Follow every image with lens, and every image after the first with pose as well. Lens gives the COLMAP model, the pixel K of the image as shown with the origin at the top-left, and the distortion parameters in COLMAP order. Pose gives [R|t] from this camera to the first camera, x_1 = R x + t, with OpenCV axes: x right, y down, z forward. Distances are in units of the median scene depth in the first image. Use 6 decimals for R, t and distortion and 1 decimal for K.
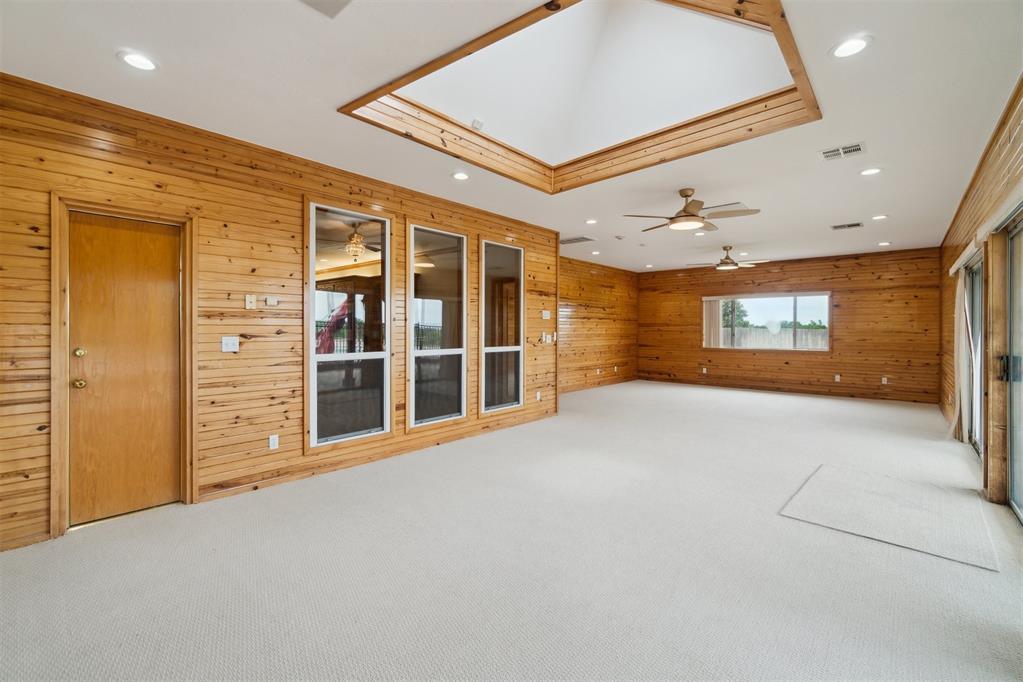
lens RADIAL K [[442.4, 0, 510.2], [0, 442.4, 330.8], [0, 0, 1]] dist [0.005085, 0.000071]
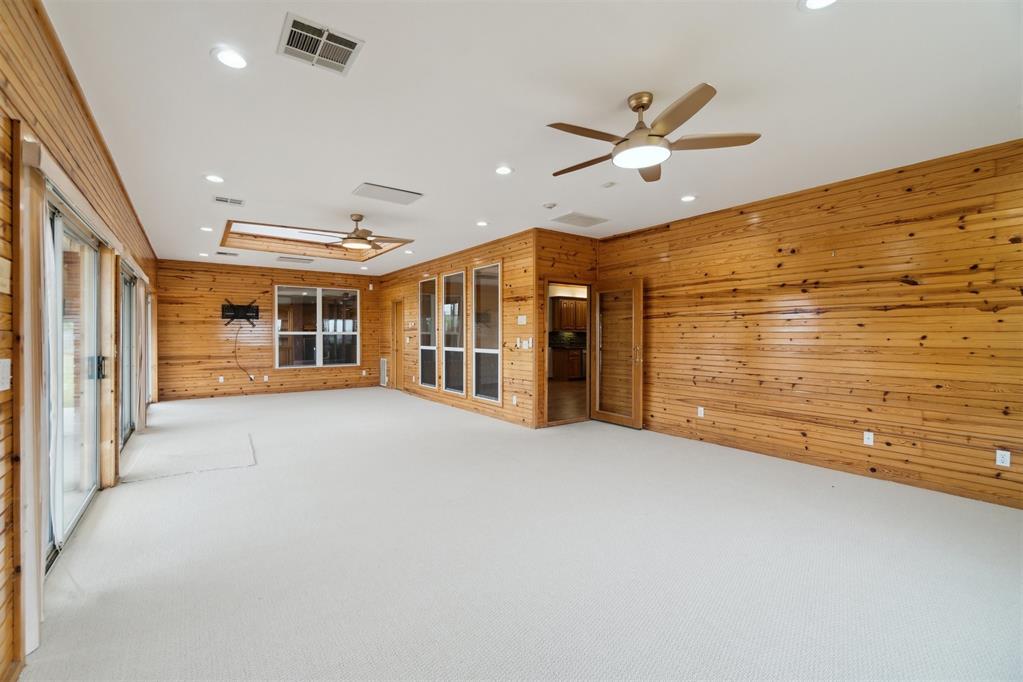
lens RADIAL K [[442.4, 0, 508.5], [0, 442.4, 337.9], [0, 0, 1]] dist [0.005085, 0.000071]
pose [[-0.224250, -0.000922, -0.974531, 1.058891], [-0.008705, 0.999962, 0.001057, 0.002588], [0.974493, 0.008720, -0.224249, 1.209987]]
